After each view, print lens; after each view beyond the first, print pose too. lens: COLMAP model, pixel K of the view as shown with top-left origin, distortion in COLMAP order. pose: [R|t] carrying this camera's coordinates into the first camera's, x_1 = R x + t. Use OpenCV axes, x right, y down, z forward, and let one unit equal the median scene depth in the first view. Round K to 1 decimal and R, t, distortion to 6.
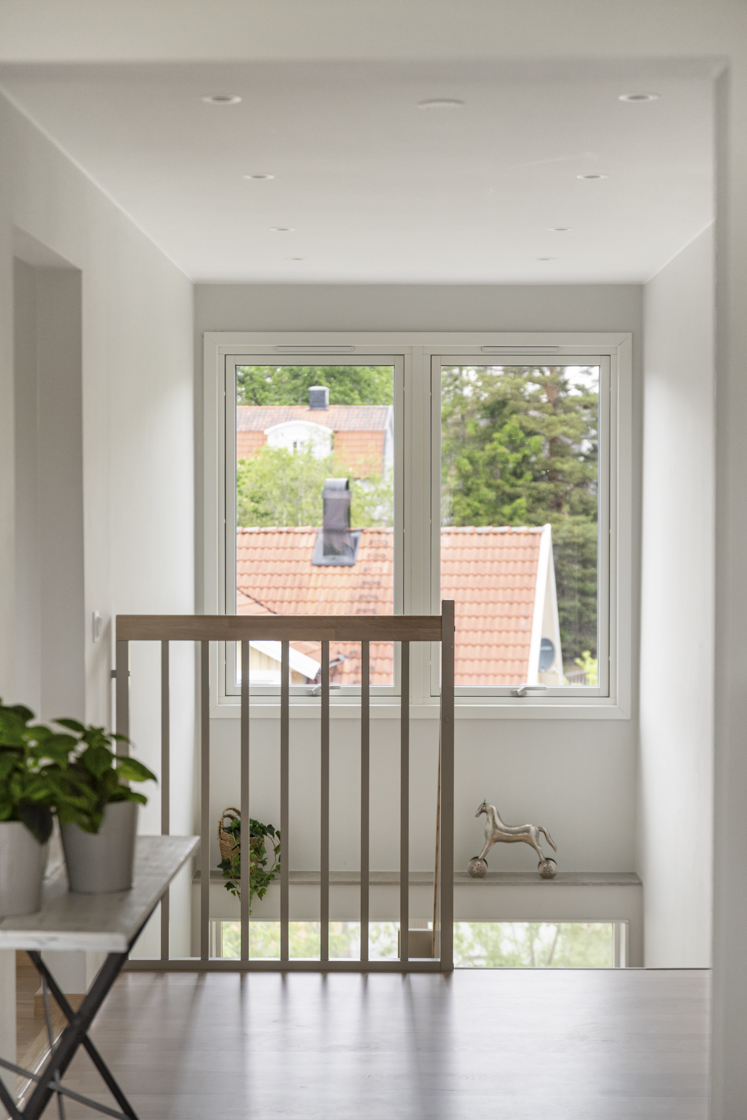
lens RADIAL K [[2099.0, 0, 373.5], [0, 2099.0, 560.0], [0, 0, 1]] dist [-0.020591, -0.024988]
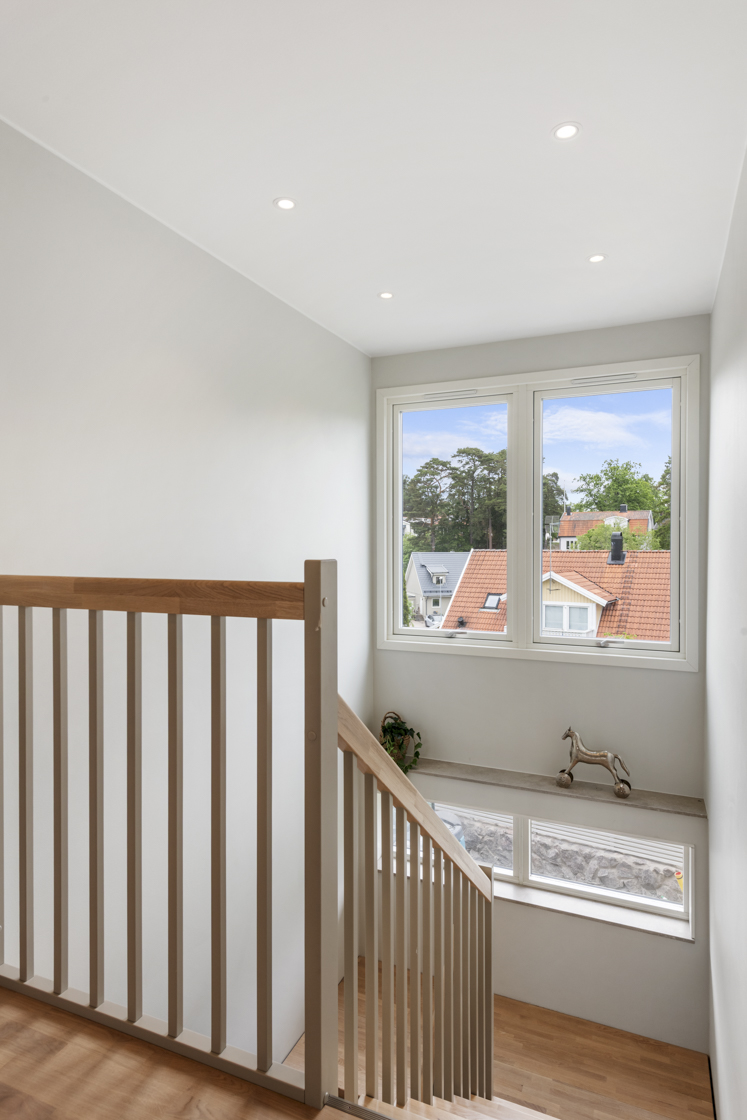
lens RADIAL K [[641.6, 0, 376.1], [0, 641.6, 552.2], [0, 0, 1]] dist [0.044325, -0.042225]
pose [[0.920755, 0.002166, -0.390135, 0.097022], [-0.009033, 0.999835, -0.015766, 0.014005], [0.390036, 0.018041, 0.920623, 0.581387]]
